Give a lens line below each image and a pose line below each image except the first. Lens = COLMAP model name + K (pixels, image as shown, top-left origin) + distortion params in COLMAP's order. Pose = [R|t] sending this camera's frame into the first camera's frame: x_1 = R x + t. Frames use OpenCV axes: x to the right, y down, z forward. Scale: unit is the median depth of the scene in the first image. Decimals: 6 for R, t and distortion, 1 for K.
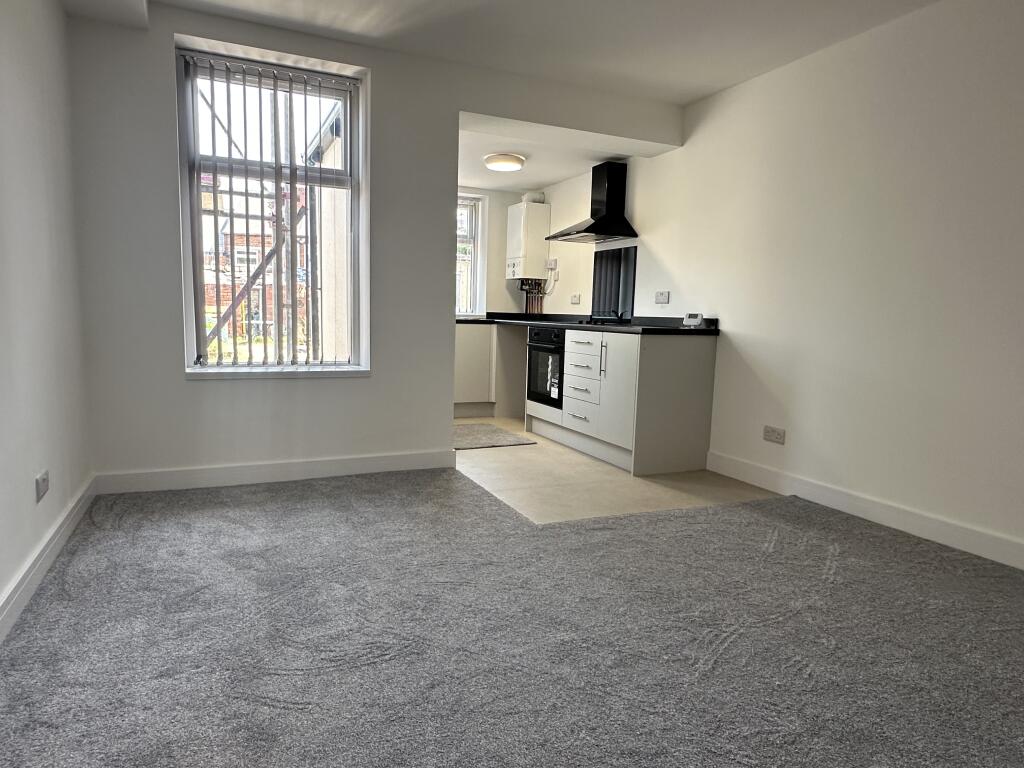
lens RADIAL K [[638.2, 0, 512.9], [0, 638.2, 396.4], [0, 0, 1]] dist [-0.010787, 0.001439]
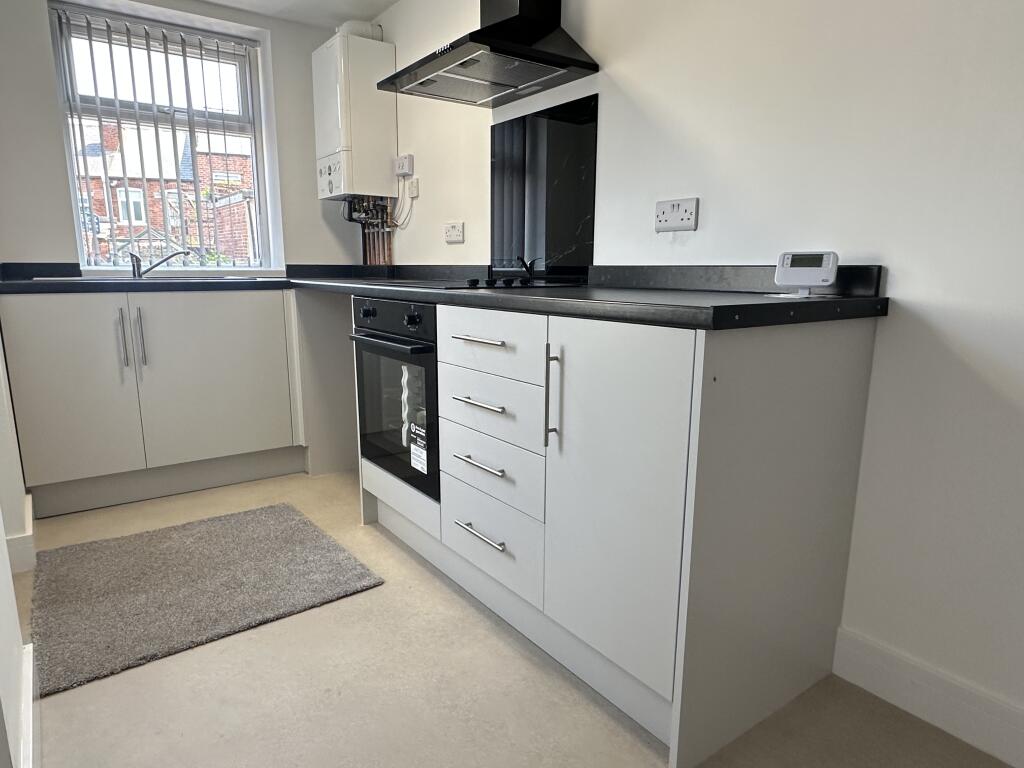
lens RADIAL K [[638.2, 0, 512.9], [0, 638.2, 396.4], [0, 0, 1]] dist [-0.010787, 0.001439]
pose [[0.981318, -0.062841, 0.181841, 0.053529], [0.049035, 0.995632, 0.079447, -0.076737], [-0.186040, -0.069047, 0.980113, 0.600735]]
